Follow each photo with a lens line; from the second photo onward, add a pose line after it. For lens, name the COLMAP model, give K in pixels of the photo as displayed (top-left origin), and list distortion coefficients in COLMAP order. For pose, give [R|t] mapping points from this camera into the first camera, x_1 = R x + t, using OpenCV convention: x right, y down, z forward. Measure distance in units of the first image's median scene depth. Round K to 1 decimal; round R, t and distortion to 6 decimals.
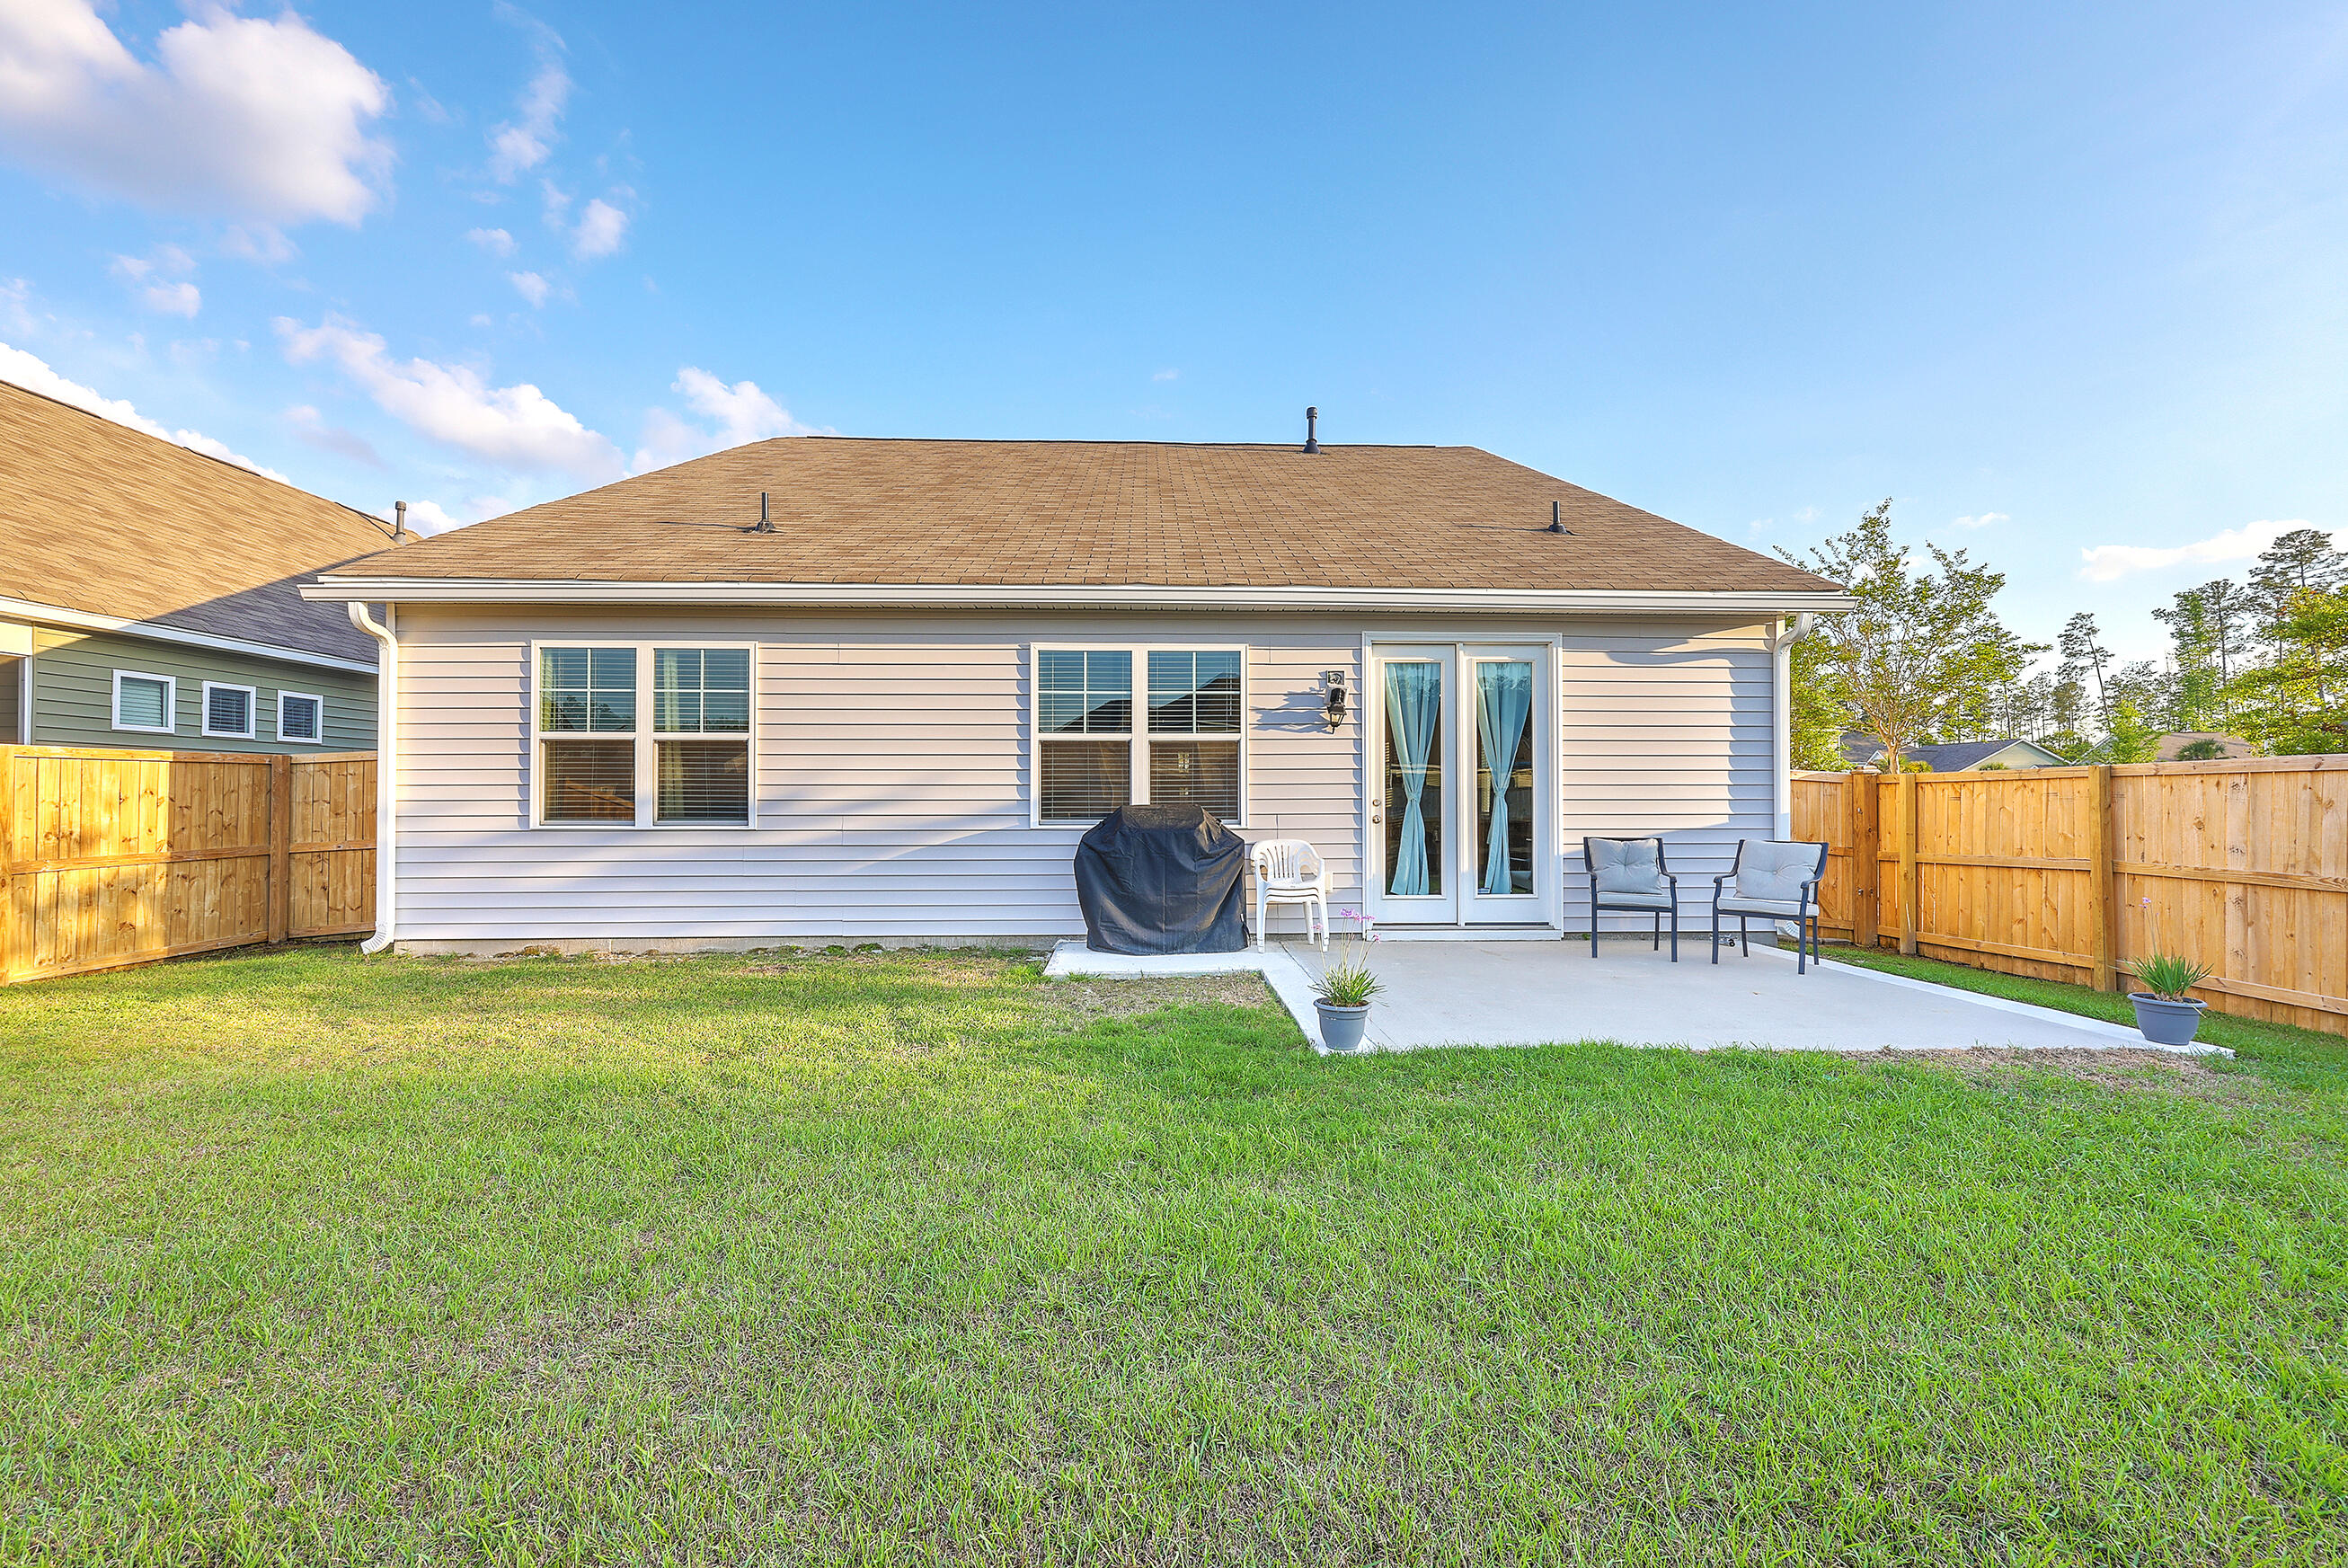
lens RADIAL K [[951.7, 0, 1186.1], [0, 951.7, 786.6], [0, 0, 1]] dist [0.002784, 0.000187]
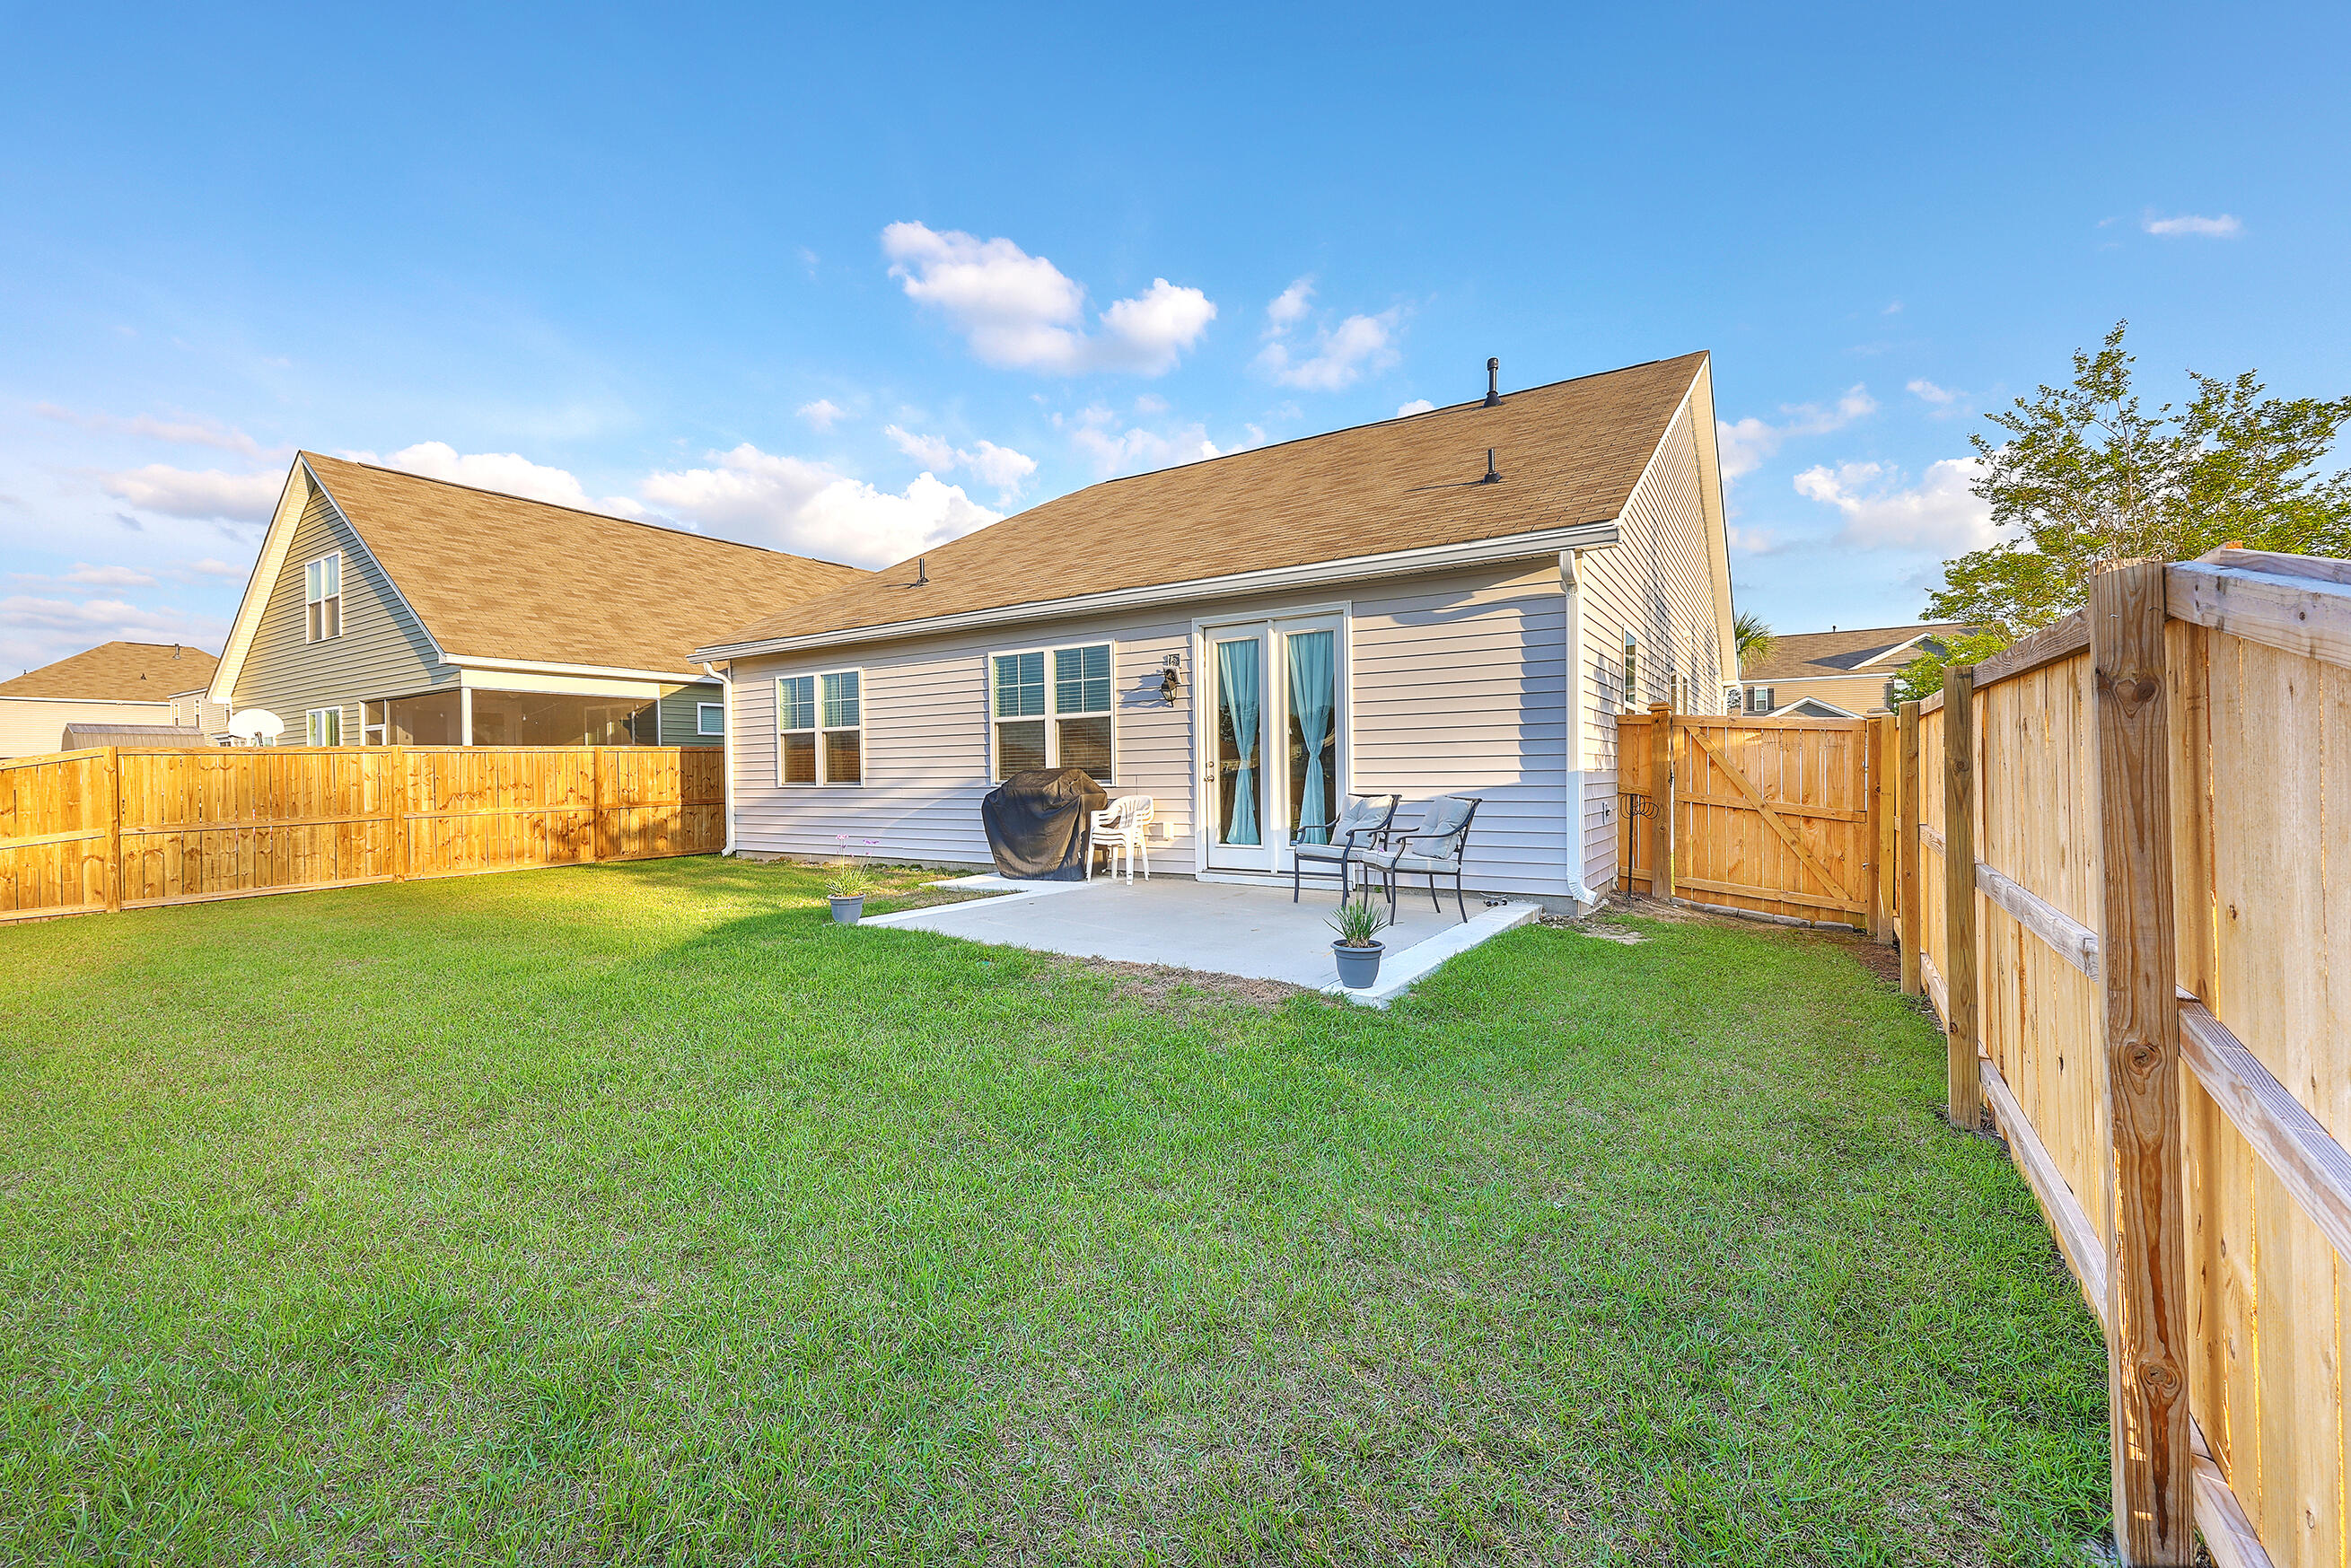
lens RADIAL K [[952.8, 0, 1187.6], [0, 952.8, 786.6], [0, 0, 1]] dist [0.002784, 0.000187]
pose [[0.816808, -0.000495, -0.576910, 0.861479], [0.027097, 0.998929, 0.037509, -0.000448], [0.576273, -0.046270, 0.815946, 0.028652]]
